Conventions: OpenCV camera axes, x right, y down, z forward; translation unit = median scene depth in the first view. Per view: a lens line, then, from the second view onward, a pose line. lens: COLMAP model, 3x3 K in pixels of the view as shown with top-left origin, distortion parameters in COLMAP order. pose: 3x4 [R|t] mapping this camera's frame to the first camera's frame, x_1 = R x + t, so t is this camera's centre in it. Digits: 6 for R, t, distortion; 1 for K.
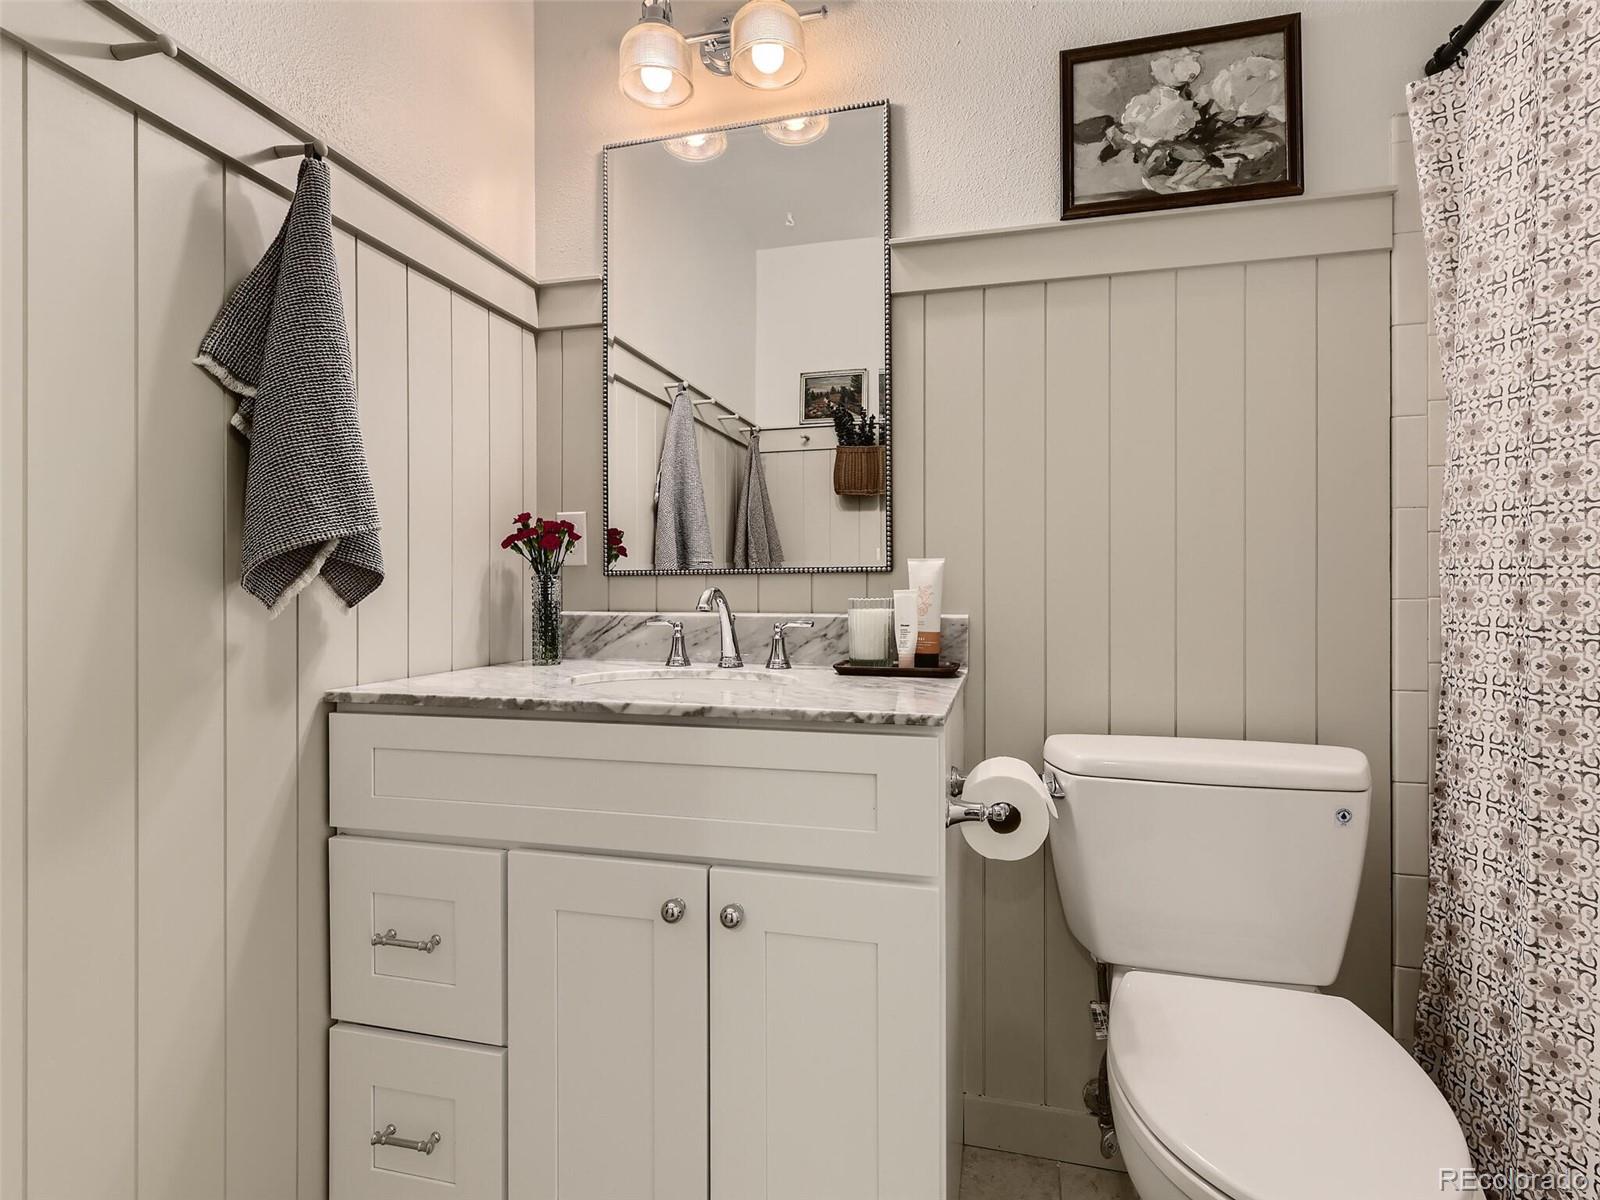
lens RADIAL K [[809.4, 0, 809.9], [0, 809.4, 603.1], [0, 0, 1]] dist [0.003369, 0.001015]
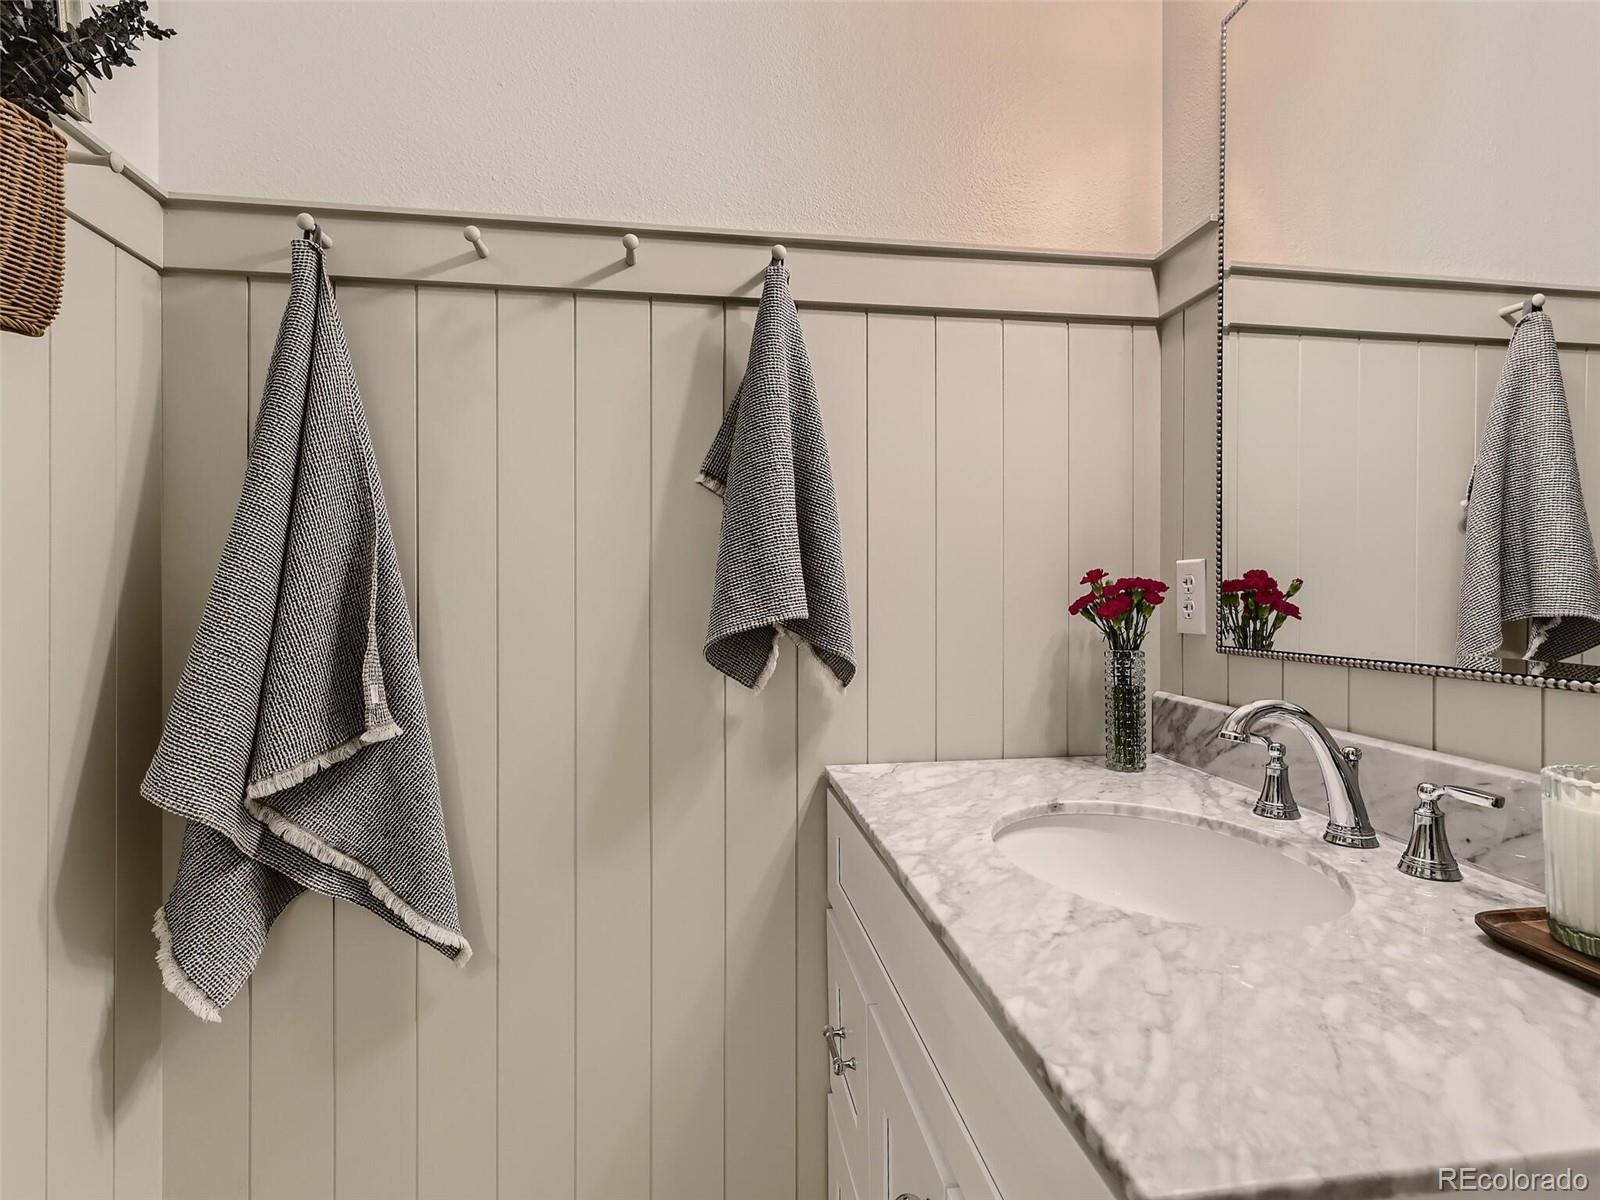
lens RADIAL K [[809.4, 0, 809.9], [0, 809.4, 603.1], [0, 0, 1]] dist [0.003369, 0.001015]
pose [[0.371895, 0.011695, -0.928201, 0.271241], [-0.011625, 0.999901, 0.007941, -0.082741], [0.928202, 0.007837, 0.371994, 0.459202]]
